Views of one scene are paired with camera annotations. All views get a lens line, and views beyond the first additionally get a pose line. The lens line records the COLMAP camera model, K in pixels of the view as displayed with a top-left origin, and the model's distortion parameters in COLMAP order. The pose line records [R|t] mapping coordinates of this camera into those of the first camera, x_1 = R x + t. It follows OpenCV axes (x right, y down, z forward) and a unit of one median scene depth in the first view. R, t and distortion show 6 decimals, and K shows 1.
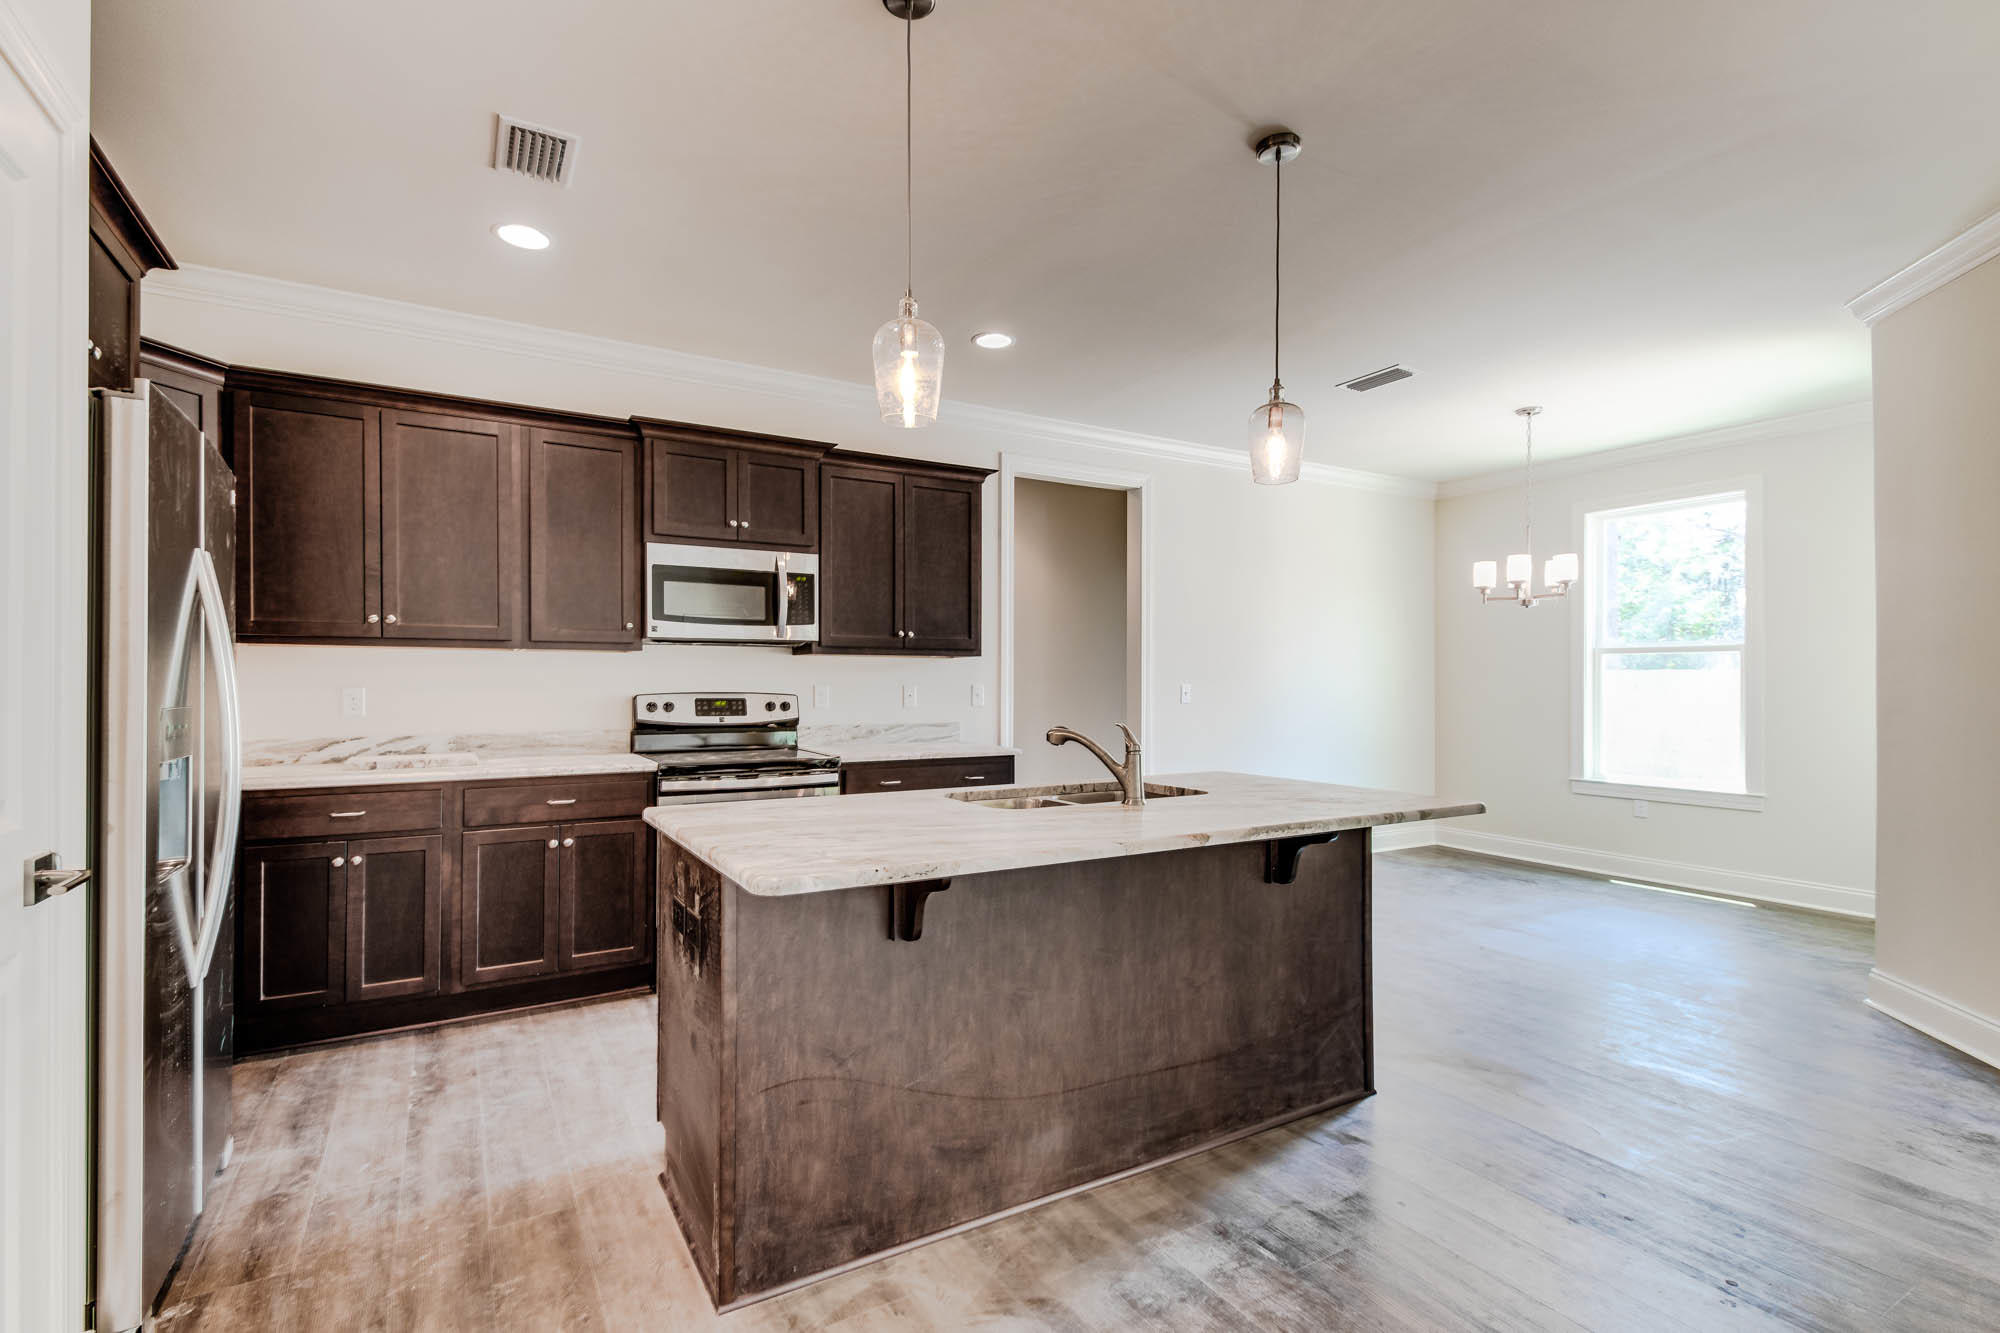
lens RADIAL K [[917.2, 0, 981.7], [0, 917.2, 677.3], [0, 0, 1]] dist [0.014068, 0.000054]
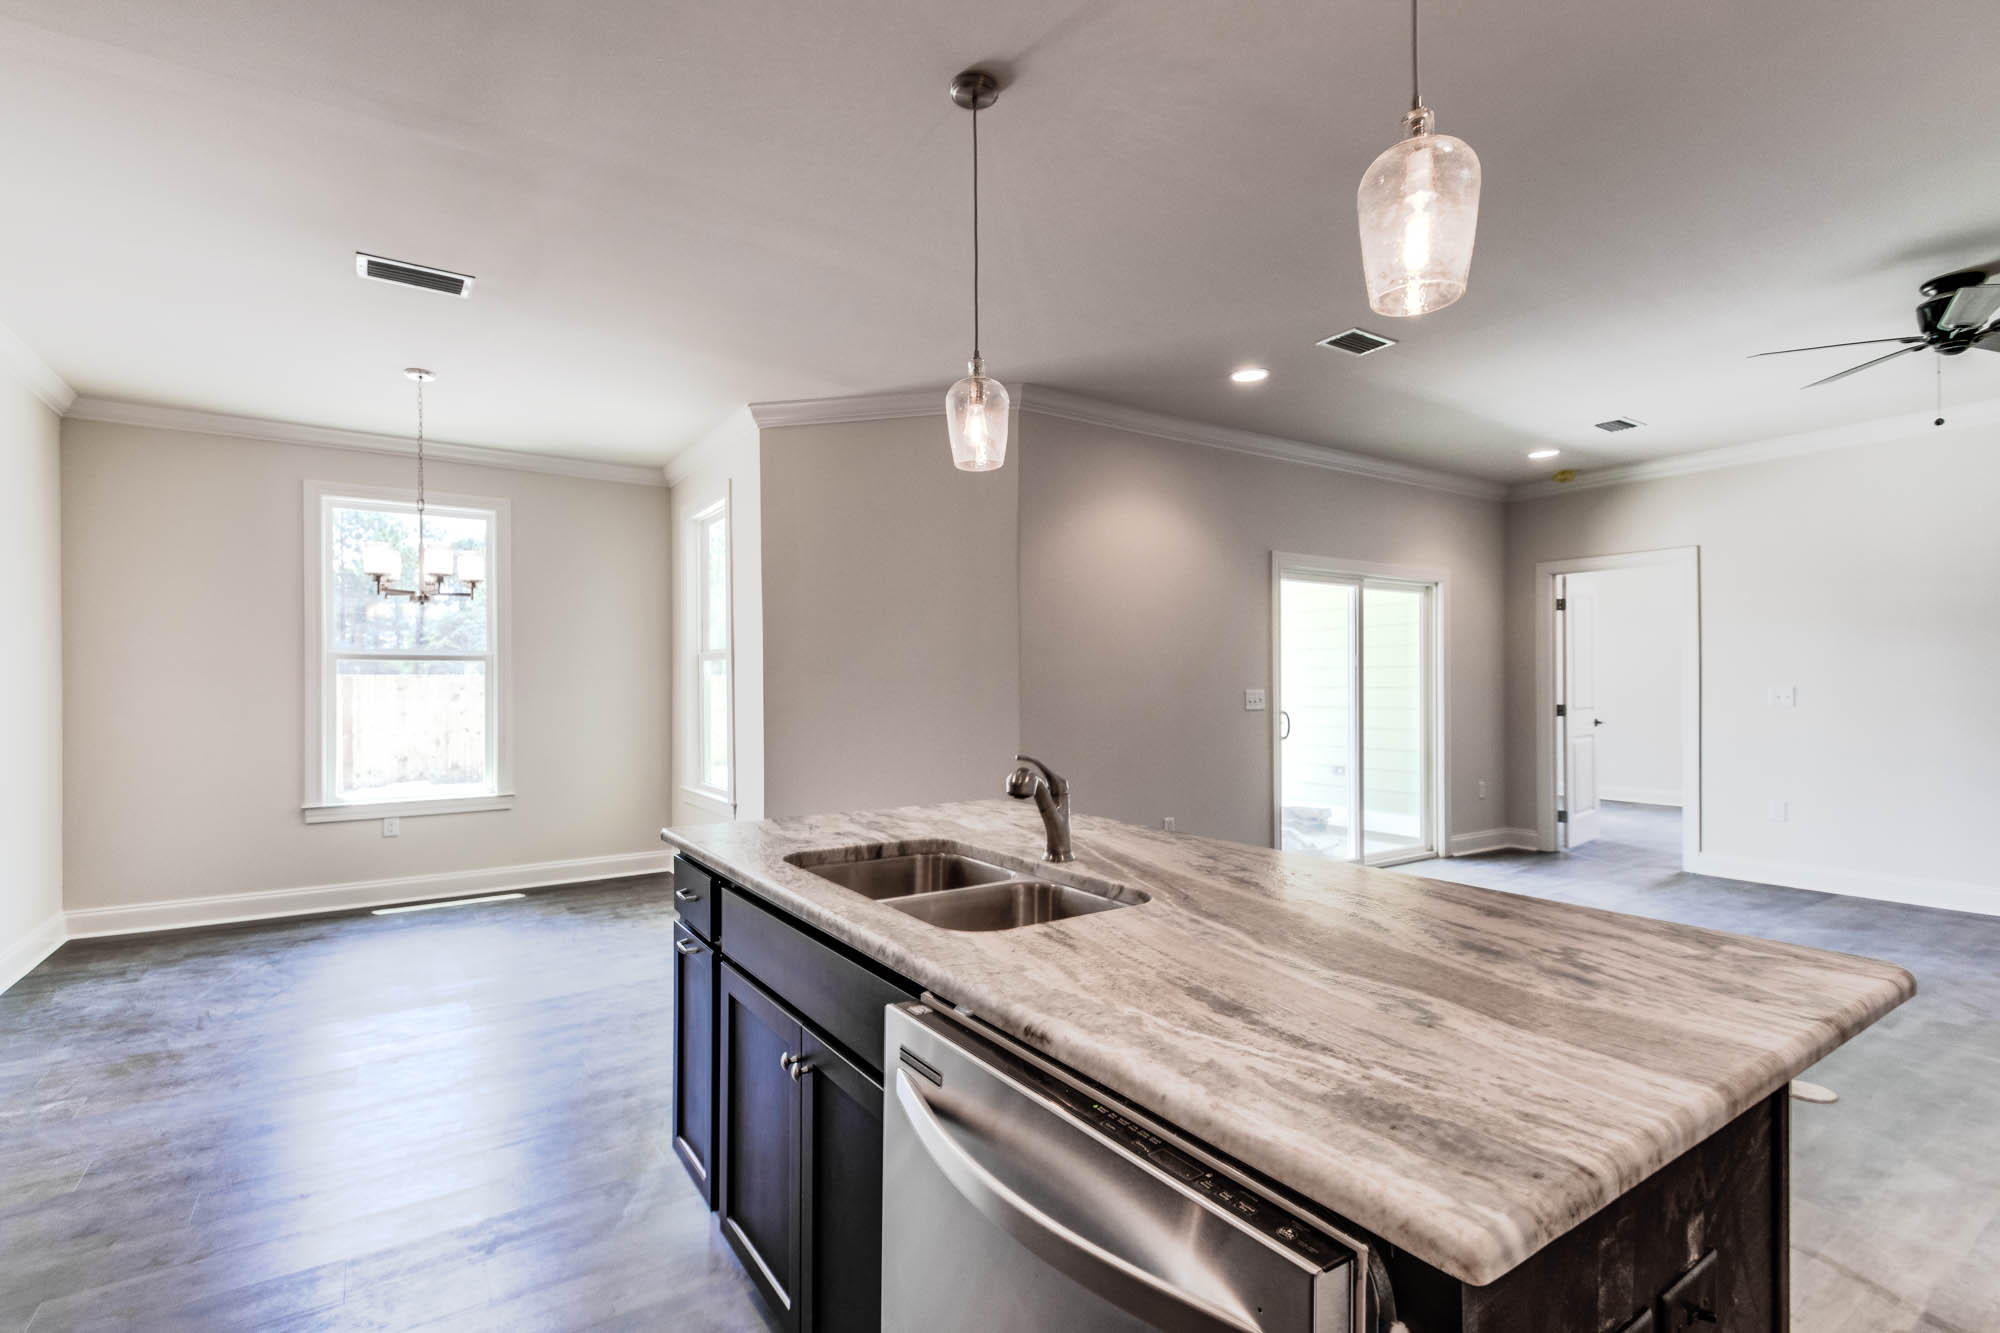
lens RADIAL K [[917.2, 0, 981.7], [0, 917.2, 677.3], [0, 0, 1]] dist [0.014068, 0.000054]
pose [[-0.064917, 0.014837, 0.997780, -0.331724], [-0.000506, 0.999889, -0.014901, 0.006820], [-0.997891, -0.001473, -0.064902, 0.617878]]
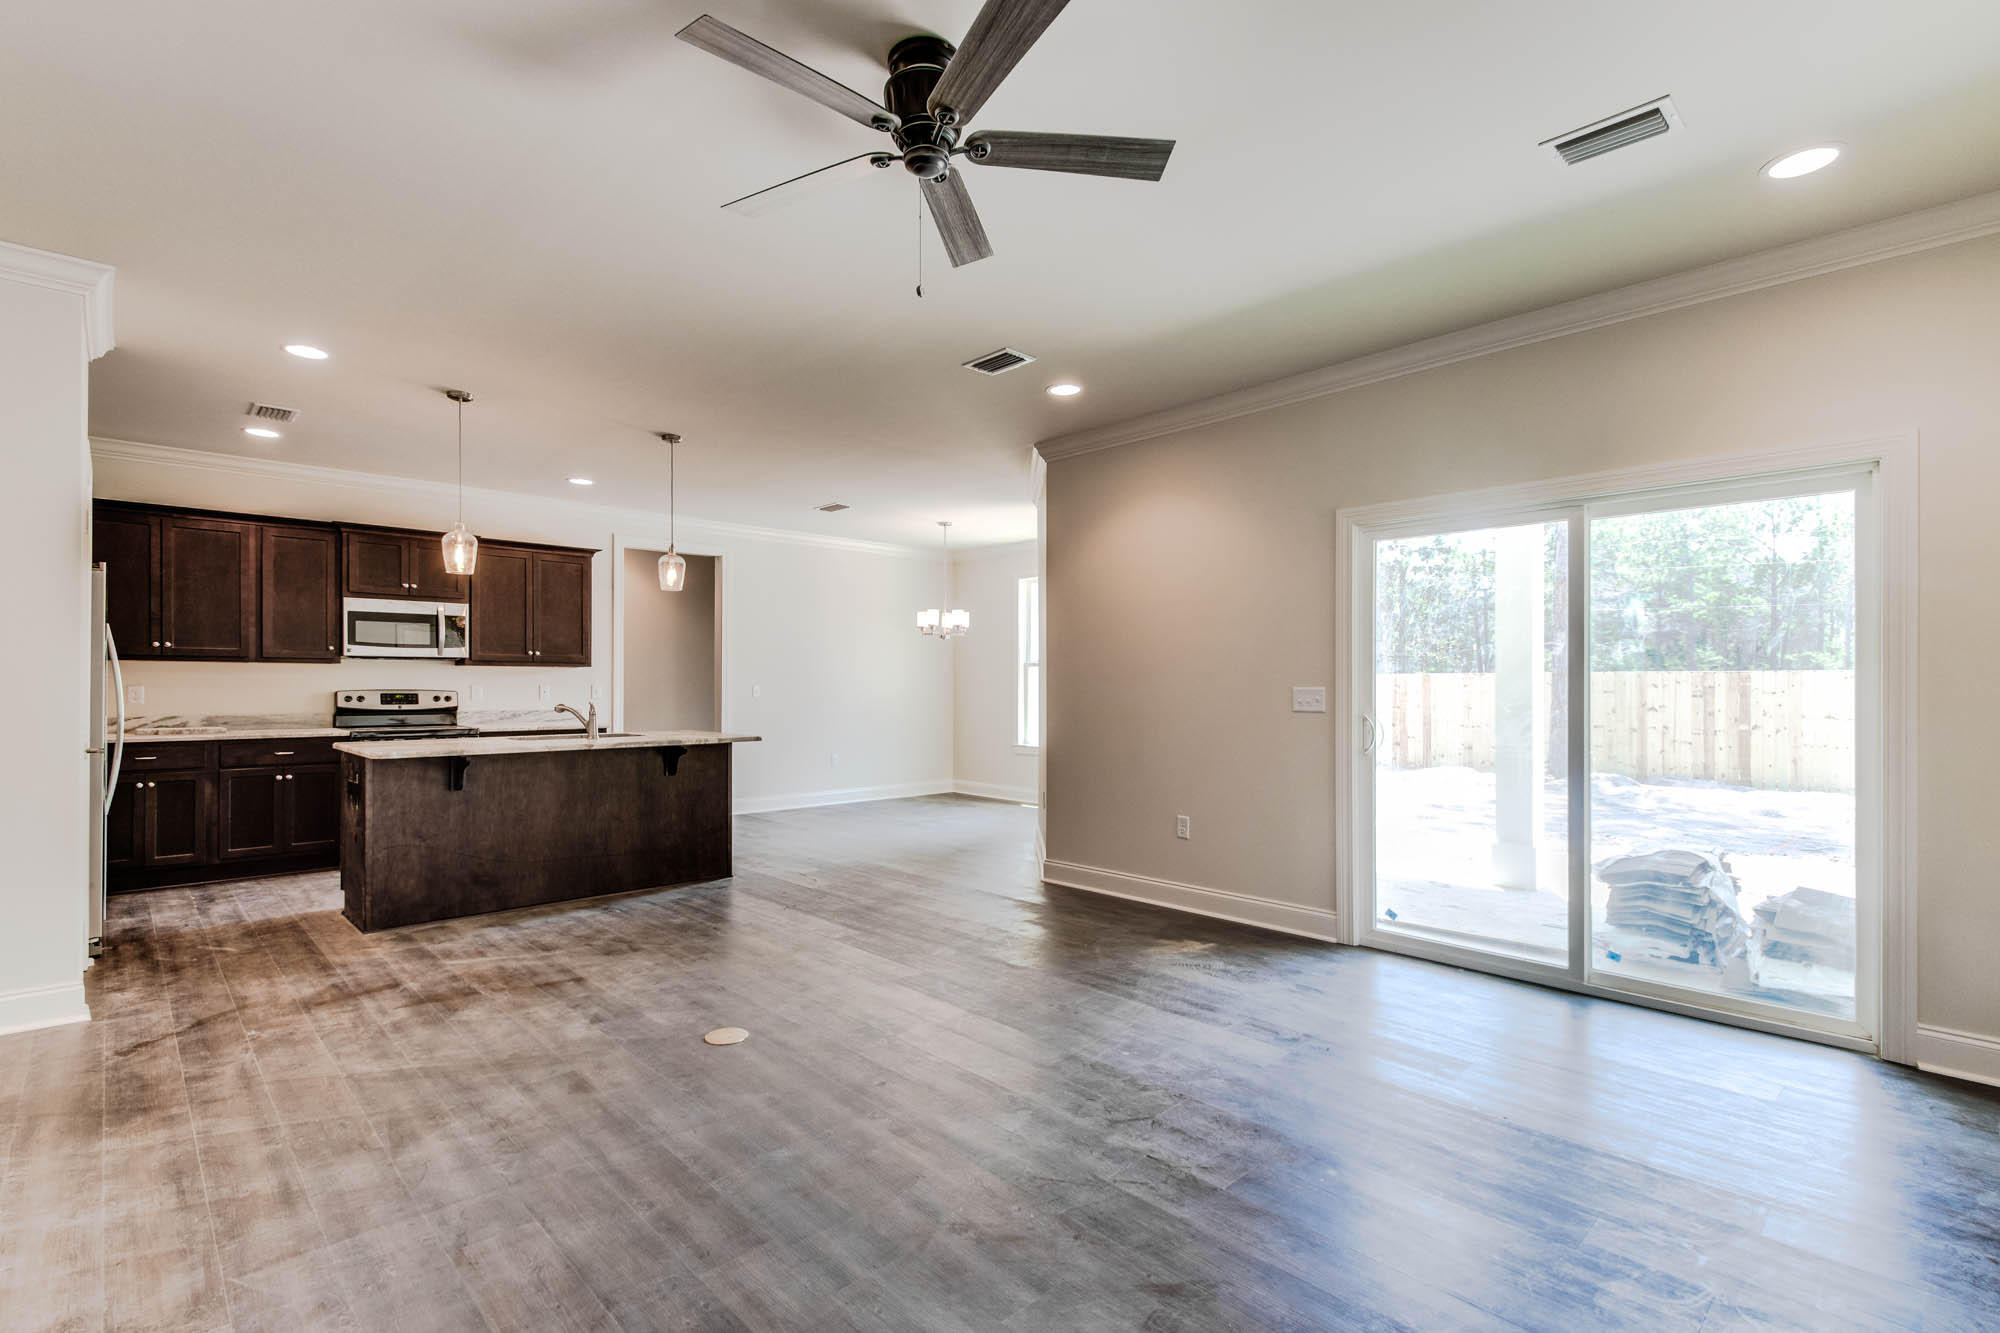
lens RADIAL K [[907.2, 0, 1002.8], [0, 907.2, 682.7], [0, 0, 1]] dist [0.019950, -0.020726]
pose [[0.968237, 0.002424, 0.250021, 0.364521], [-0.003172, 0.999992, 0.002587, -0.002998], [-0.250013, -0.003298, 0.968237, -0.860960]]
